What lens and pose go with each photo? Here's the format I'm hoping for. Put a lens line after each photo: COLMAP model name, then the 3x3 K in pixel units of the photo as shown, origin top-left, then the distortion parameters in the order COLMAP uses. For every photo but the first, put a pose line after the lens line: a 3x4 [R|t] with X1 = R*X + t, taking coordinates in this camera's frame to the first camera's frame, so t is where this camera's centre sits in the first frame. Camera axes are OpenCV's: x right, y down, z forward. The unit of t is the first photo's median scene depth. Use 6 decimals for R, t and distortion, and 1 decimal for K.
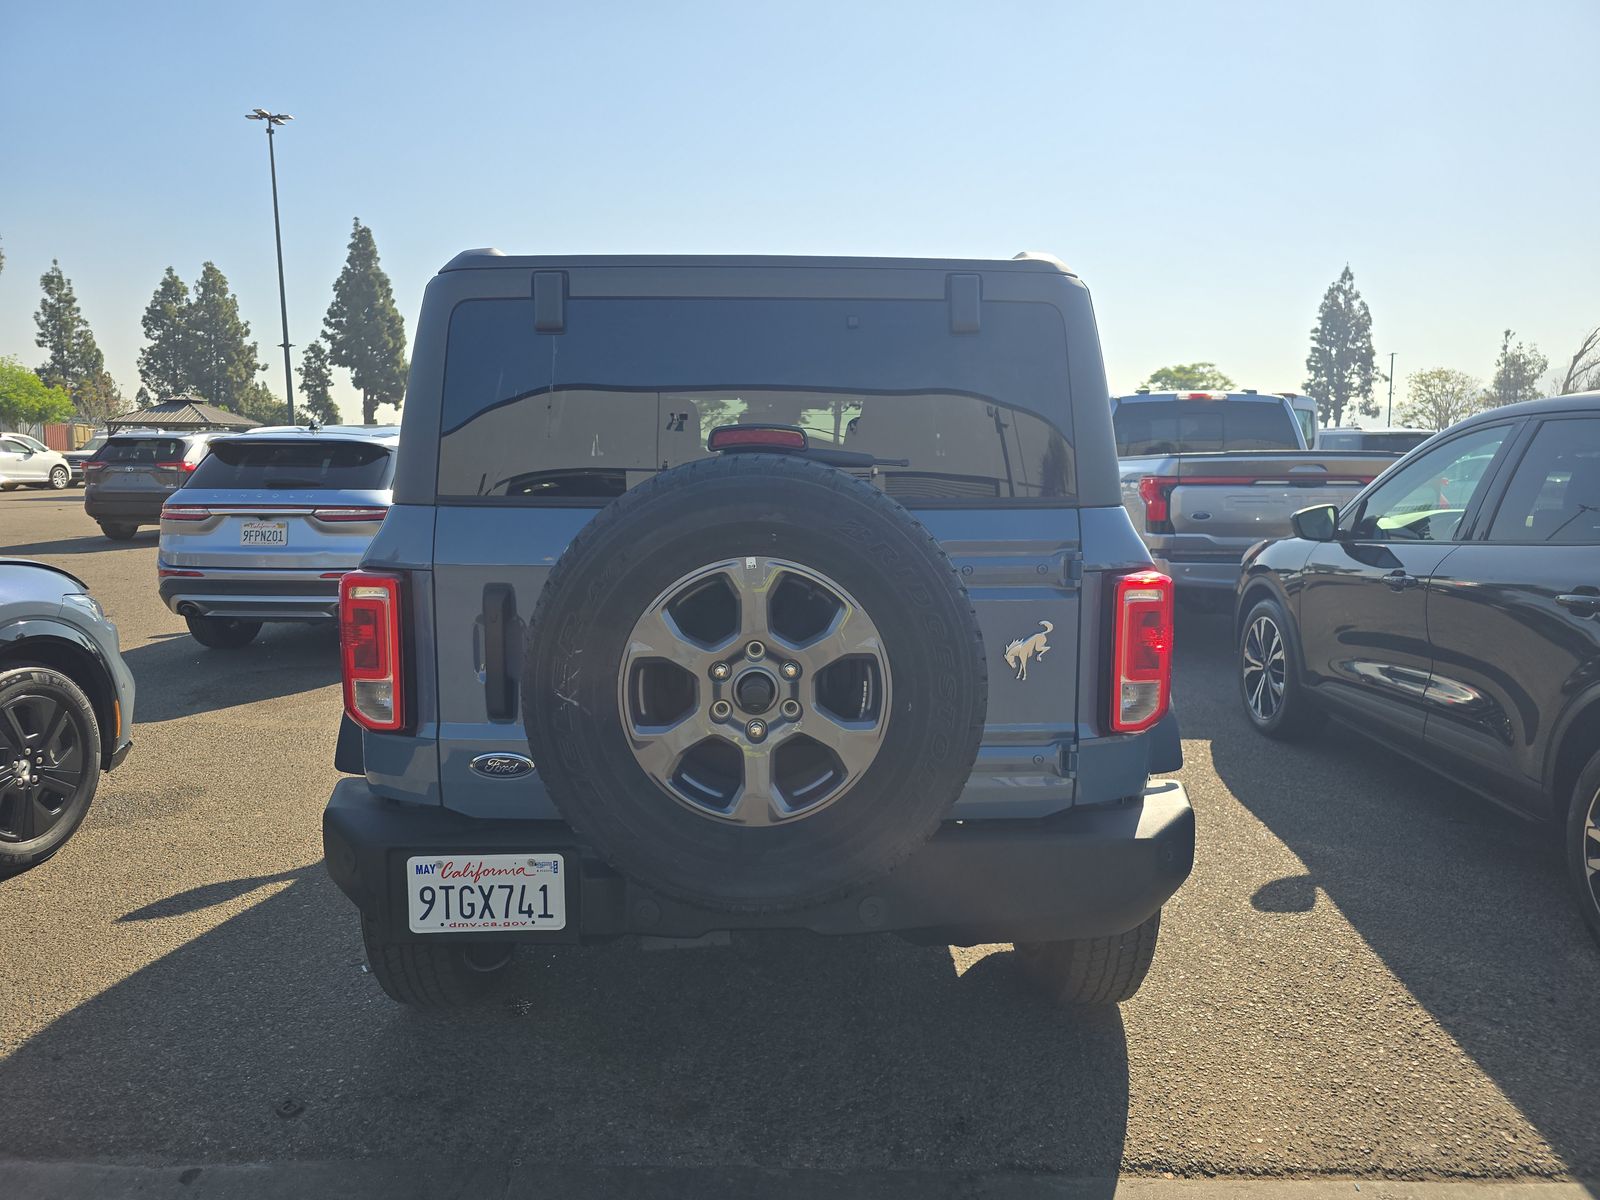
lens RADIAL K [[1076.0, 0, 793.3], [0, 1076.0, 578.1], [0, 0, 1]] dist [0.043159, -0.038907]
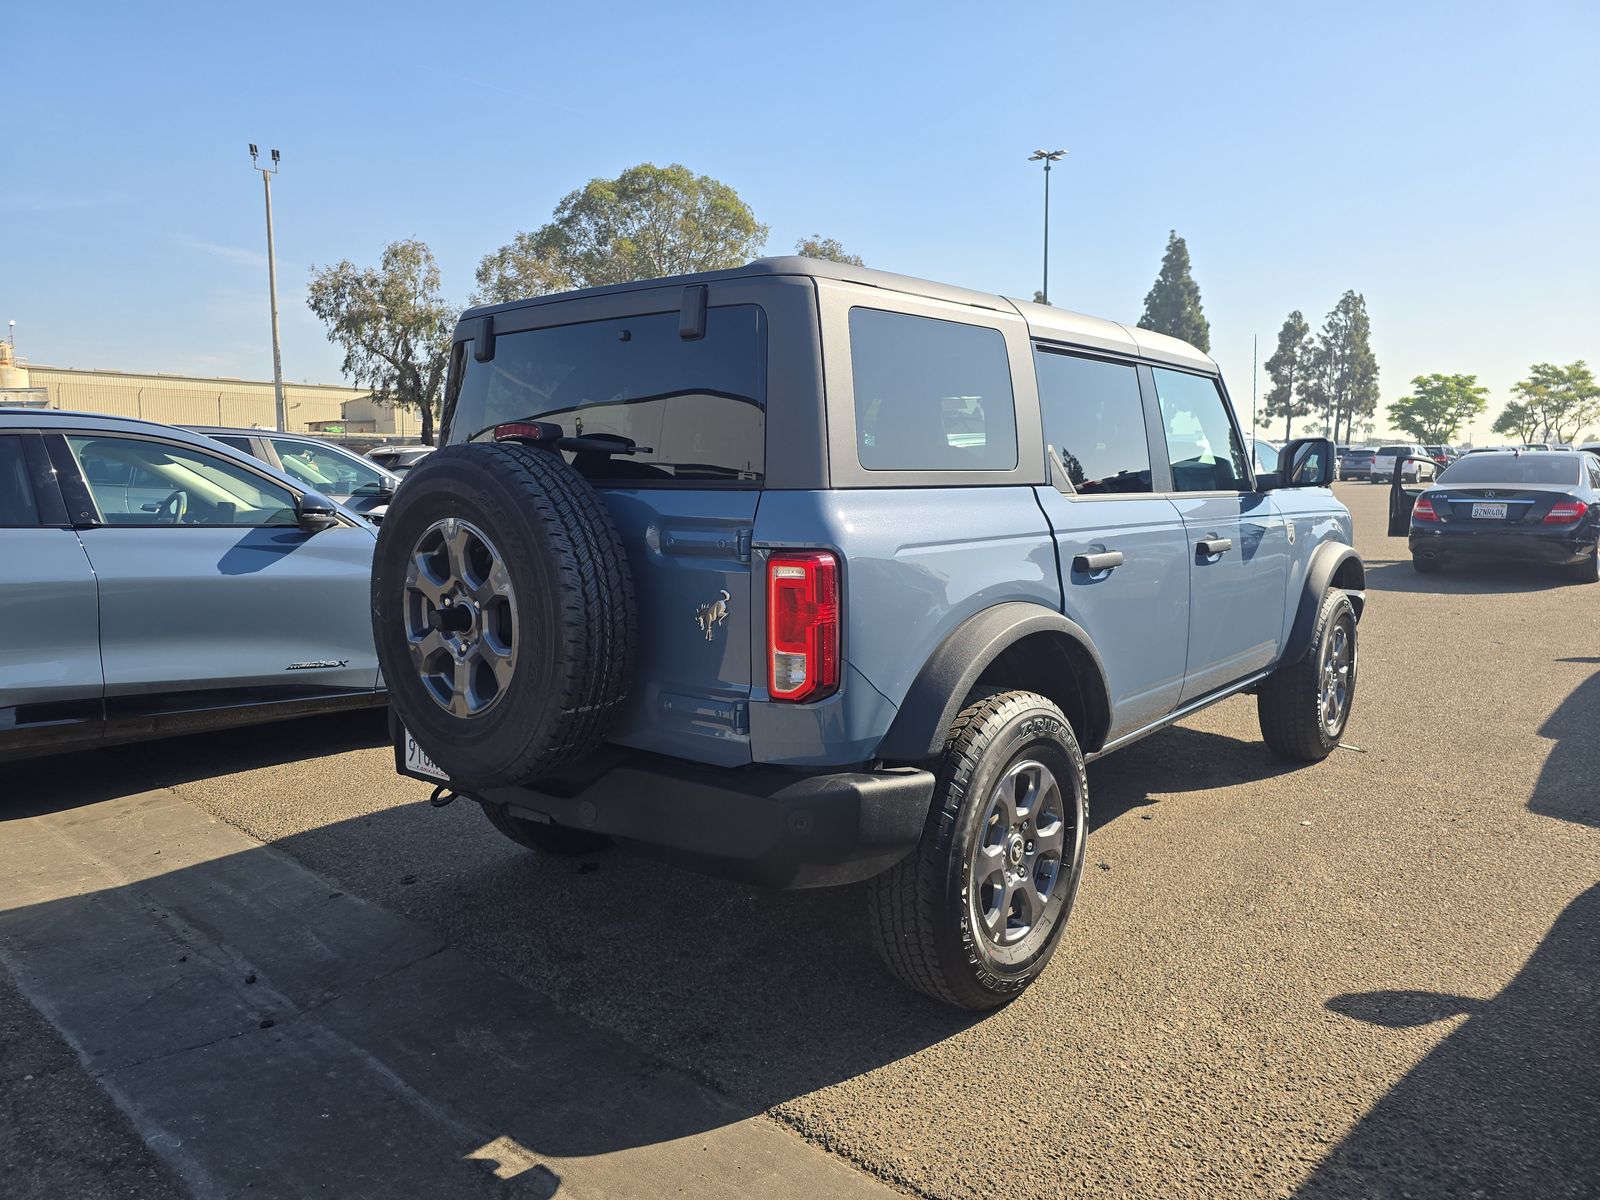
lens RADIAL K [[1076.0, 0, 793.3], [0, 1076.0, 578.1], [0, 0, 1]] dist [0.043159, -0.038907]
pose [[0.756591, 0.060072, -0.651123, 1.010676], [-0.064237, 0.997783, 0.017413, 0.003532], [0.650726, 0.028652, 0.758772, 0.203952]]
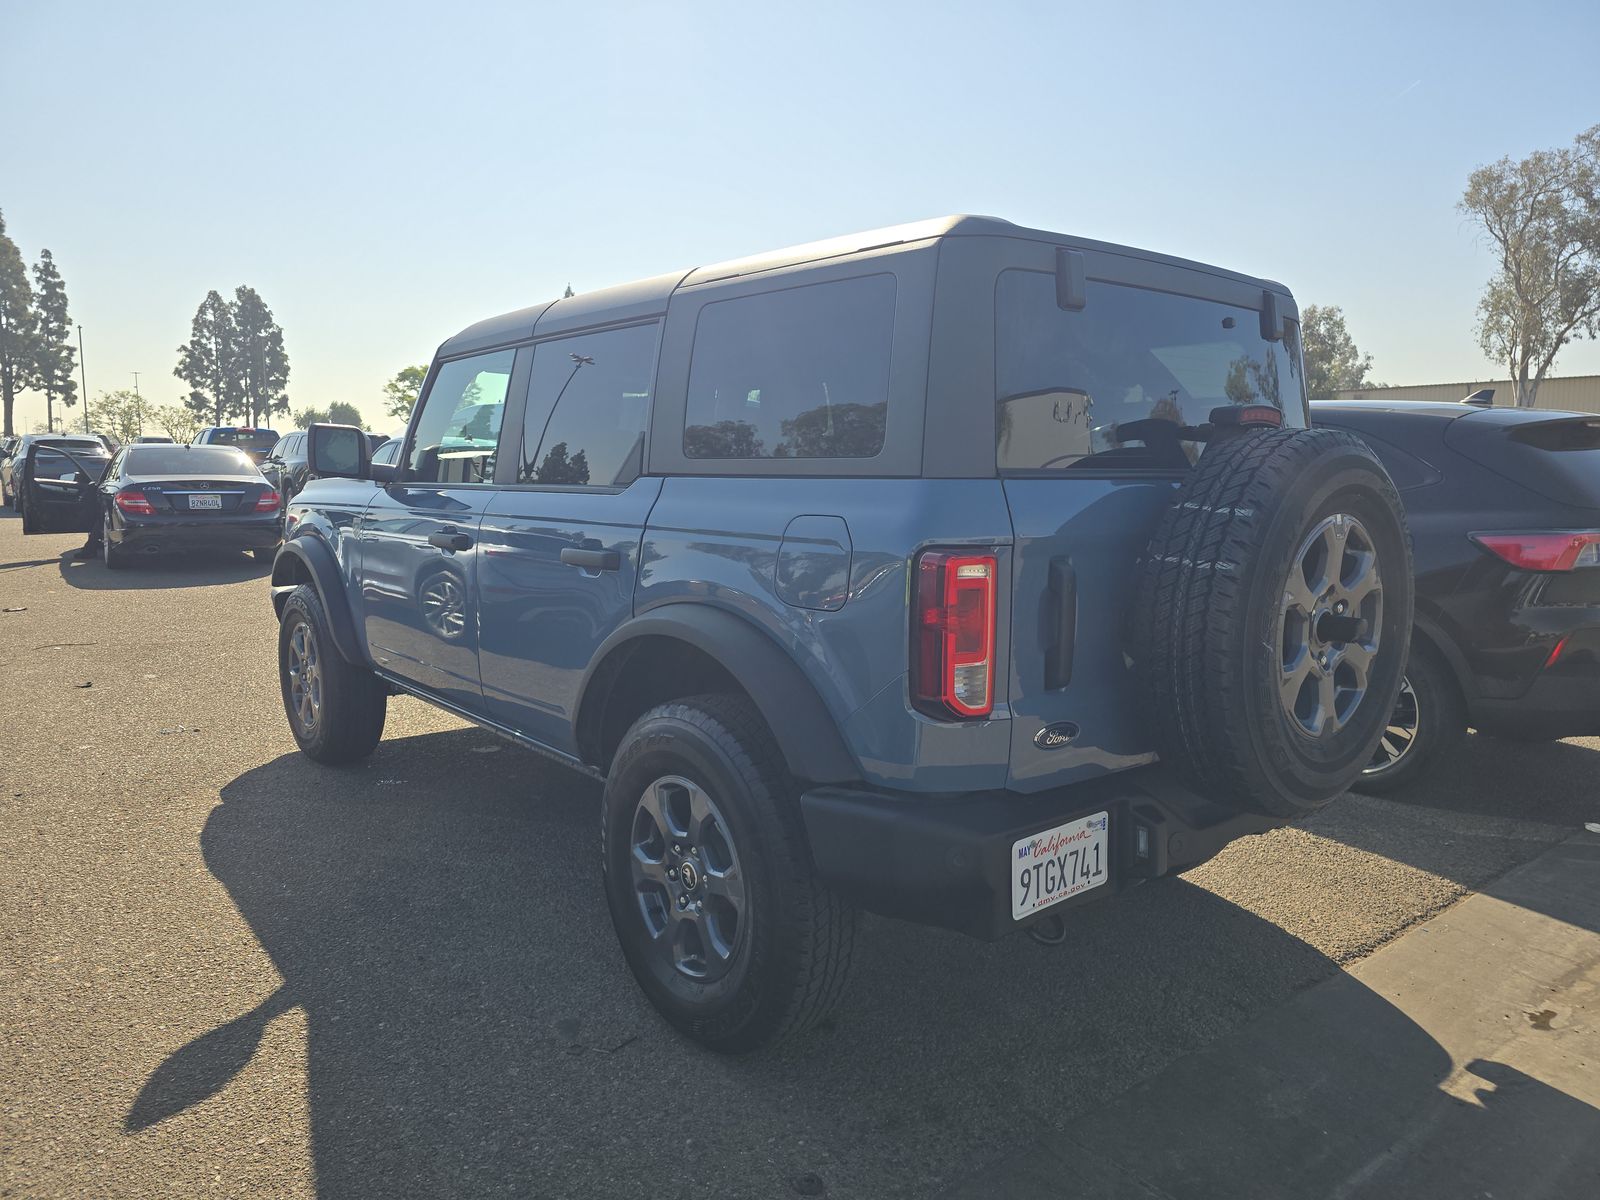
lens RADIAL K [[1076.0, 0, 793.3], [0, 1076.0, 578.1], [0, 0, 1]] dist [0.043159, -0.038907]
pose [[0.779080, -0.059617, 0.624083, -1.083989], [0.059452, 0.998008, 0.021119, -0.008751], [-0.624099, 0.020650, 0.781072, 0.366002]]
